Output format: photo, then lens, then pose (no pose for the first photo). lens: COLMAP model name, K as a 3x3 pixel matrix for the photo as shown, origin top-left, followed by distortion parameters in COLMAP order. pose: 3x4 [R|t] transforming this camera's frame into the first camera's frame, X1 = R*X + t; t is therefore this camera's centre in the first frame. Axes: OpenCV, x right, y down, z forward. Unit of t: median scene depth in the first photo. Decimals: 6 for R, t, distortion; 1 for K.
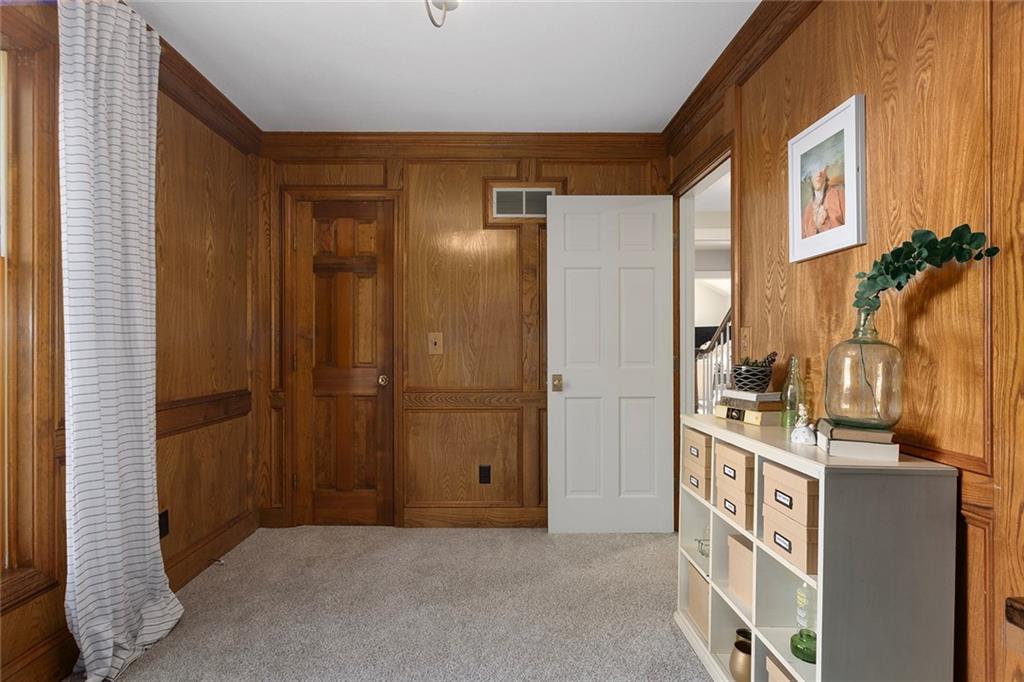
lens RADIAL K [[525.6, 0, 512.0], [0, 525.6, 341.0], [0, 0, 1]] dist [0.004056, 0.001074]
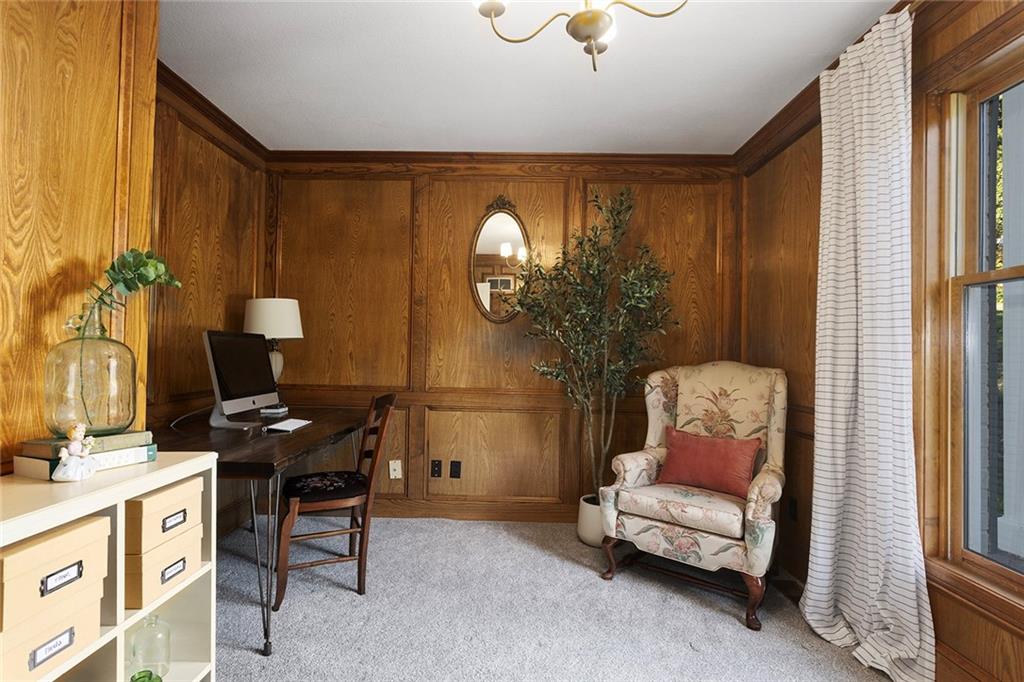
lens RADIAL K [[525.6, 0, 512.0], [0, 525.6, 341.0], [0, 0, 1]] dist [0.004056, 0.001074]
pose [[-0.999439, -0.016182, 0.029334, -0.070088], [-0.017093, 0.999370, -0.031092, 0.018589], [-0.028812, -0.031576, -0.999086, 1.904918]]
